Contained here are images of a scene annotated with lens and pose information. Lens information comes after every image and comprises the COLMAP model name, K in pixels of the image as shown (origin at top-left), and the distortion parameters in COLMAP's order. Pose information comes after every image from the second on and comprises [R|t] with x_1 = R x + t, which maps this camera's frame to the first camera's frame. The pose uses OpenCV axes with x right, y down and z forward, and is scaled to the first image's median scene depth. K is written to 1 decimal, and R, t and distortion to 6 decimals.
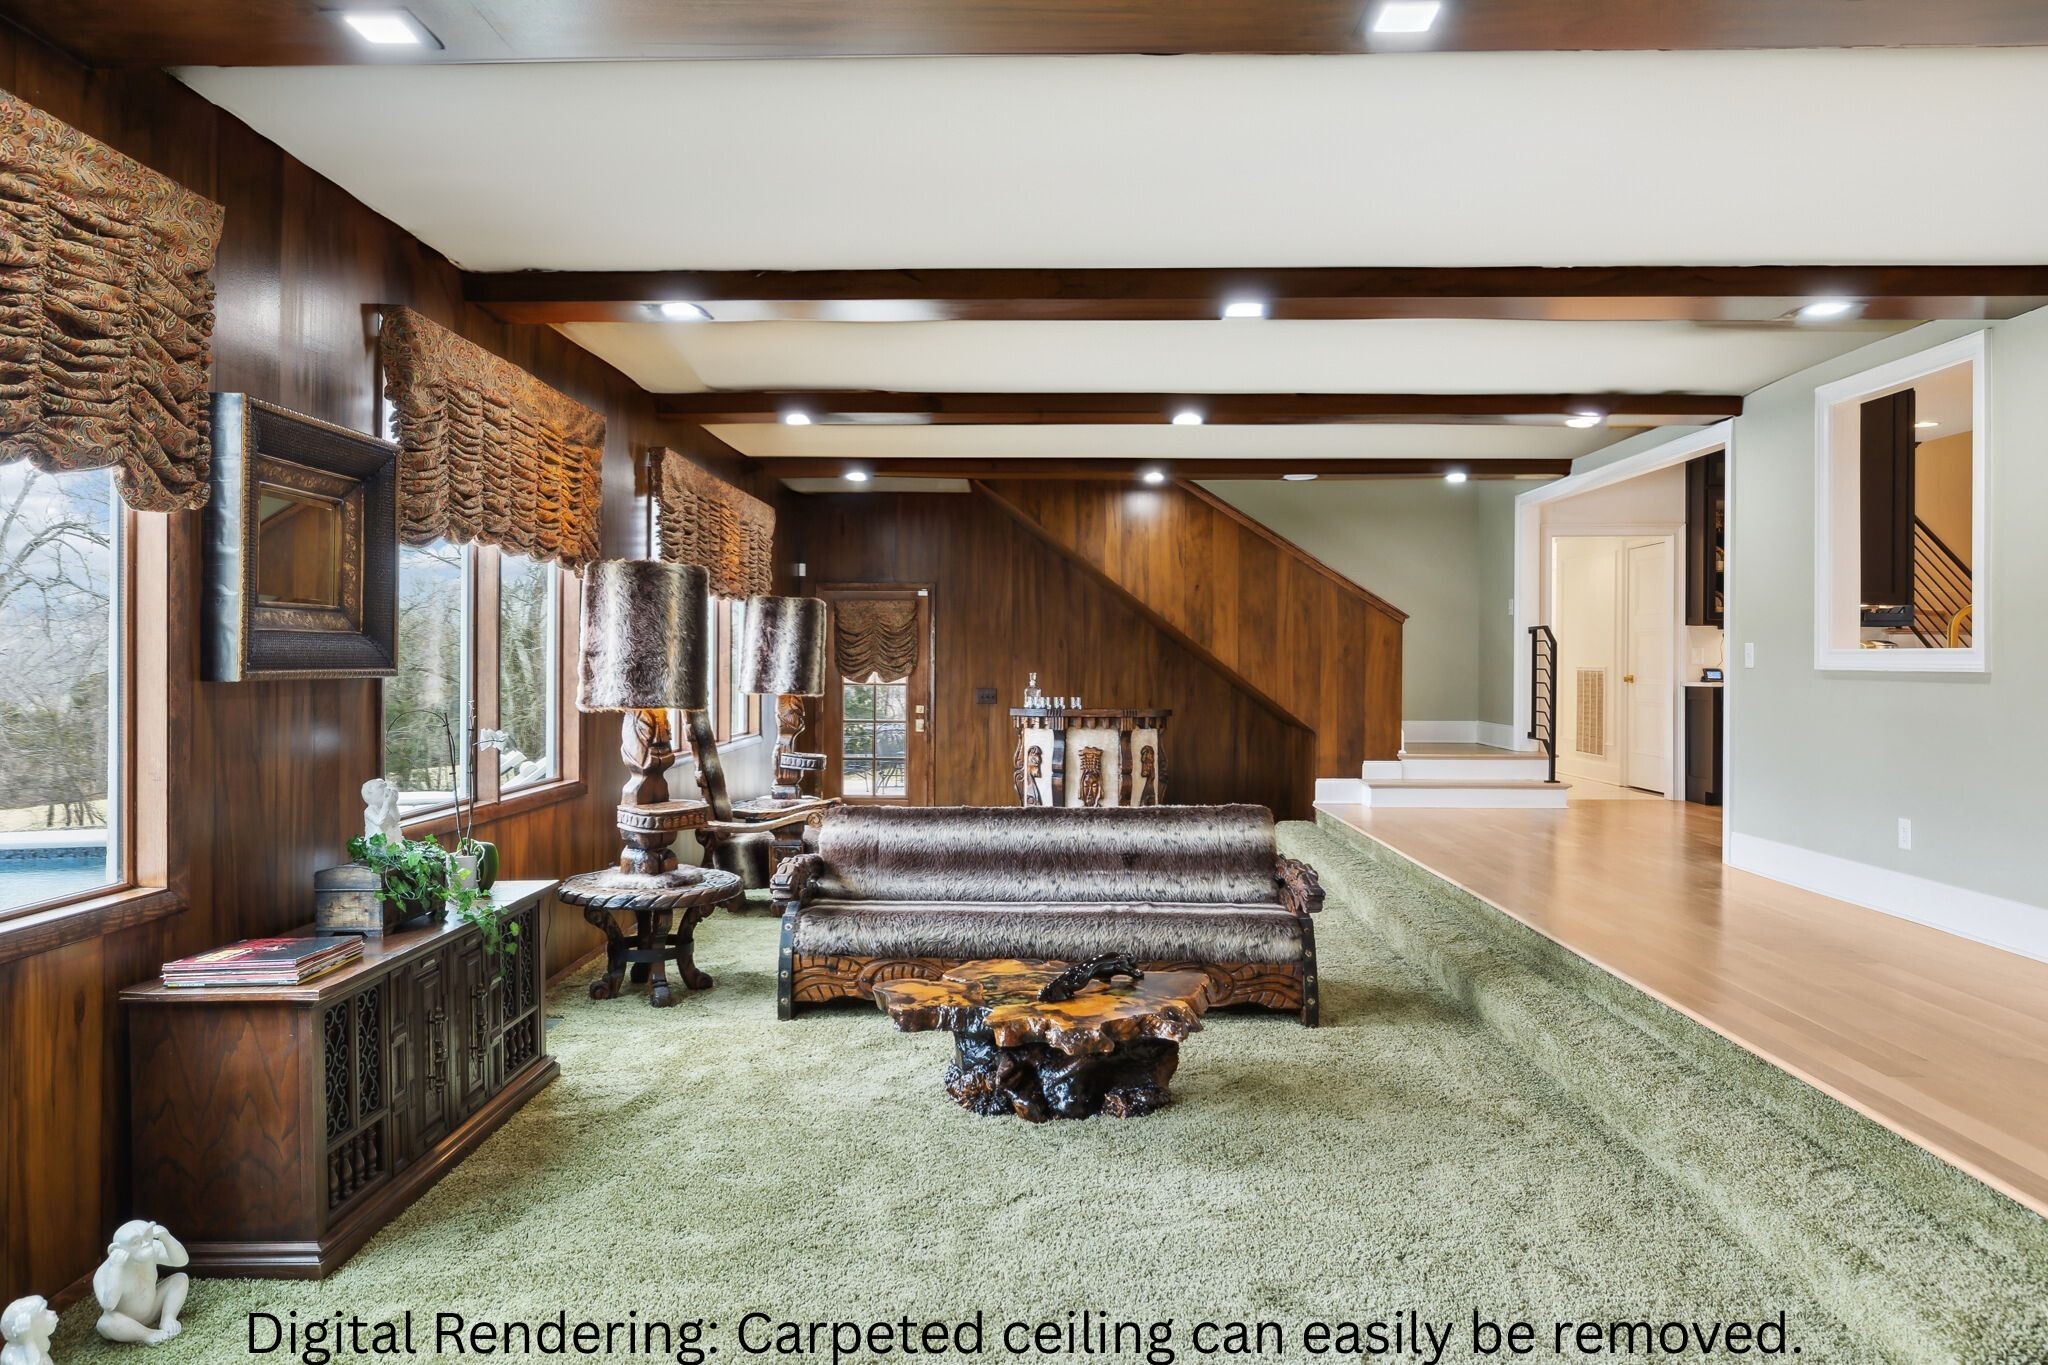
lens RADIAL K [[1316.0, 0, 1024.0], [0, 1316.0, 682.5], [0, 0, 1]] dist [-0.003457, -0.000038]
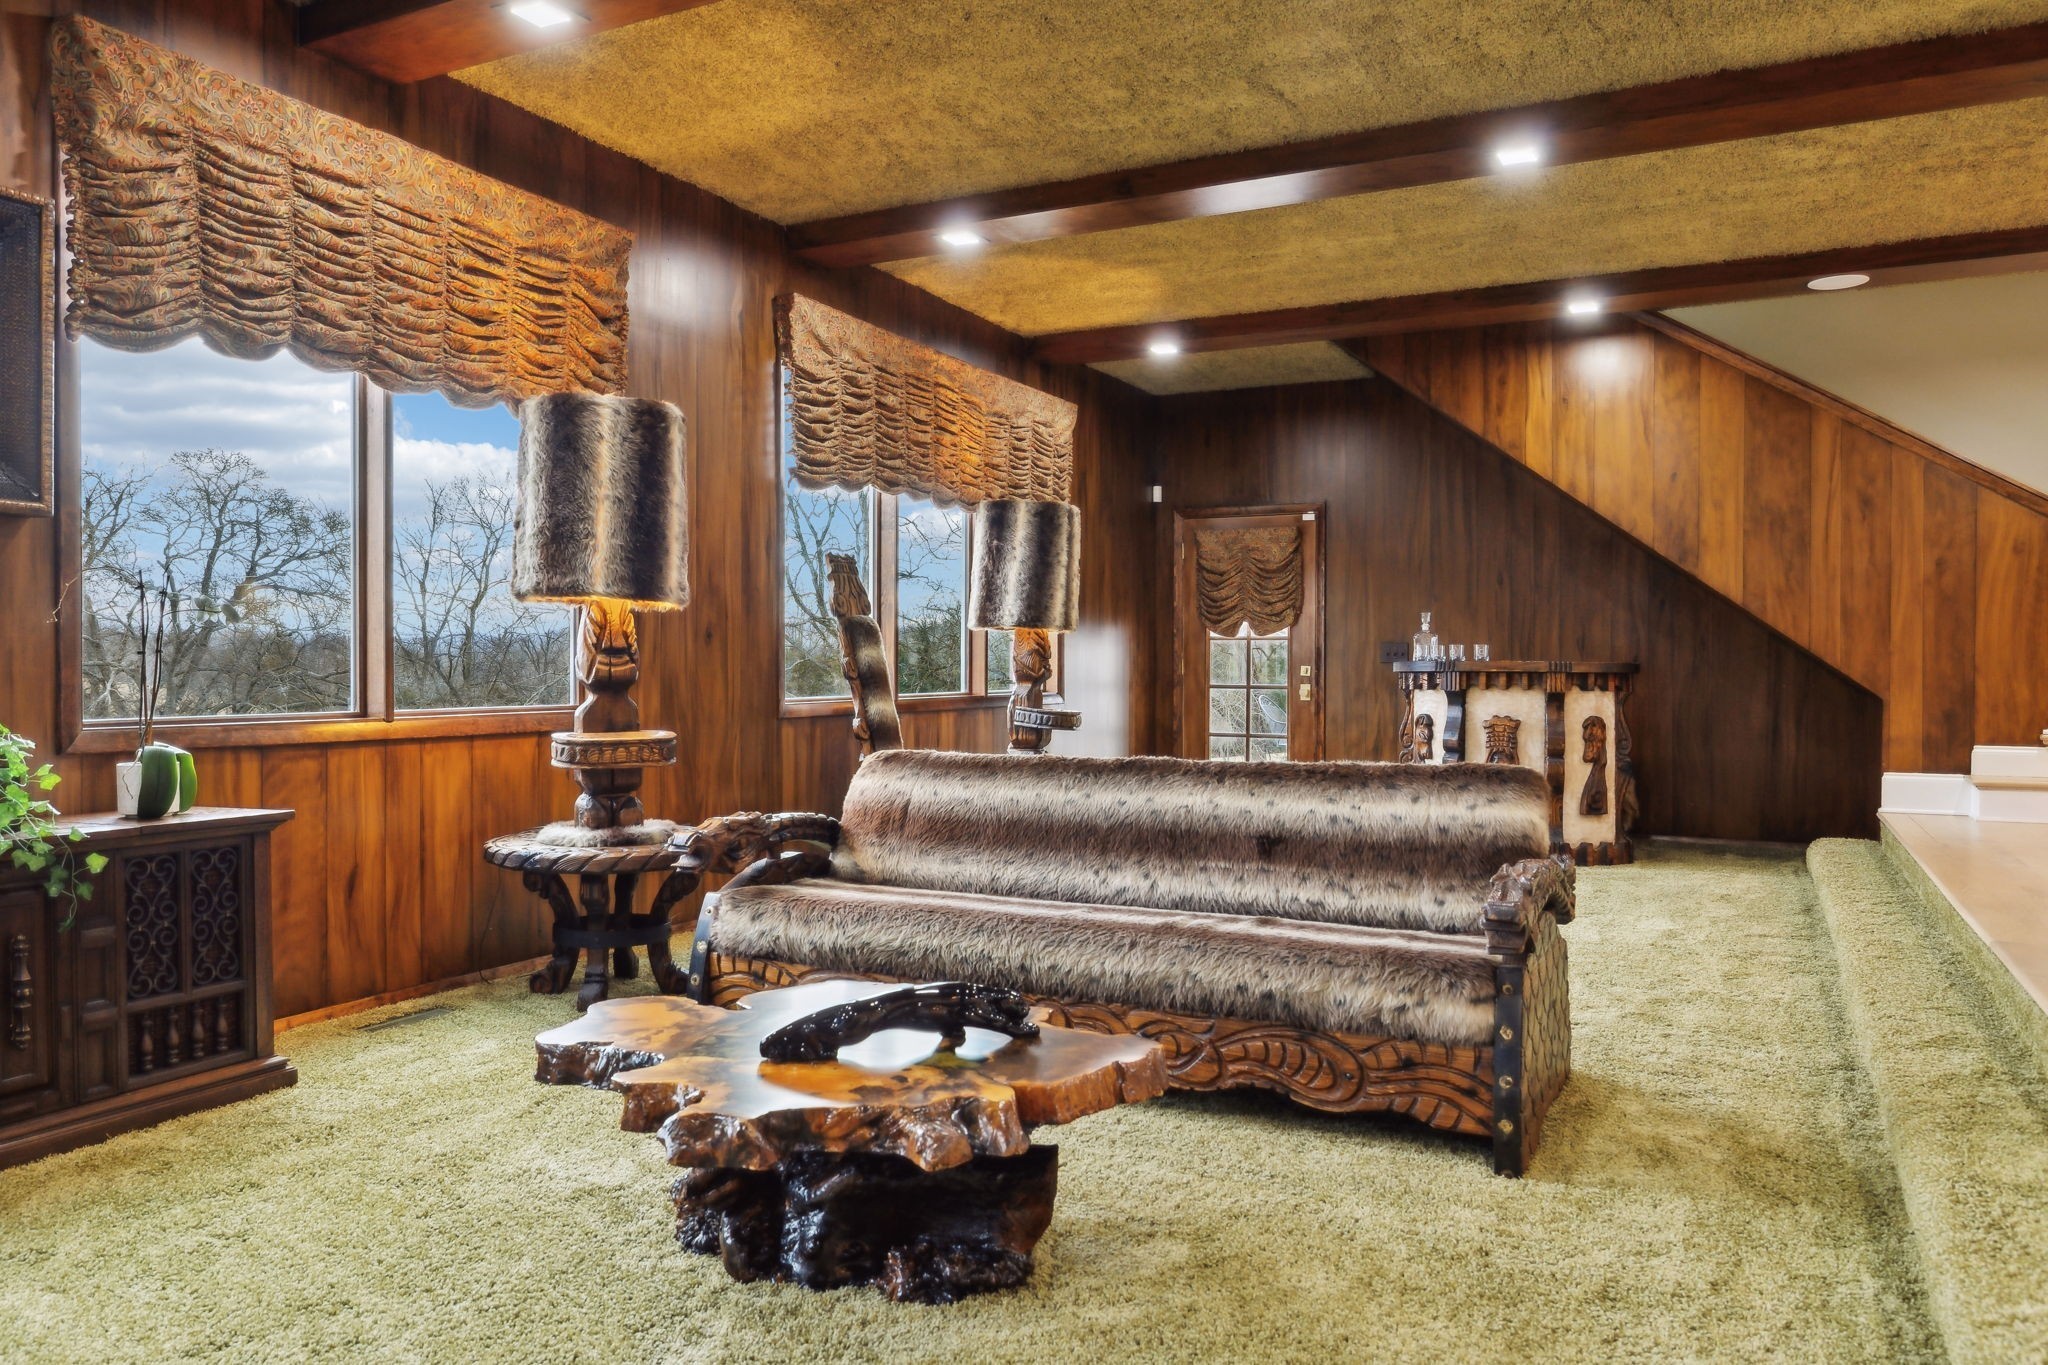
lens RADIAL K [[1444.5, 0, 1024.0], [0, 1444.5, 682.5], [0, 0, 1]] dist [0.004851, 0.000650]
pose [[0.903643, 0.004073, -0.428268, 0.212058], [-0.006798, 0.999965, -0.004834, 0.052514], [0.428233, 0.007280, 0.903639, 0.294465]]
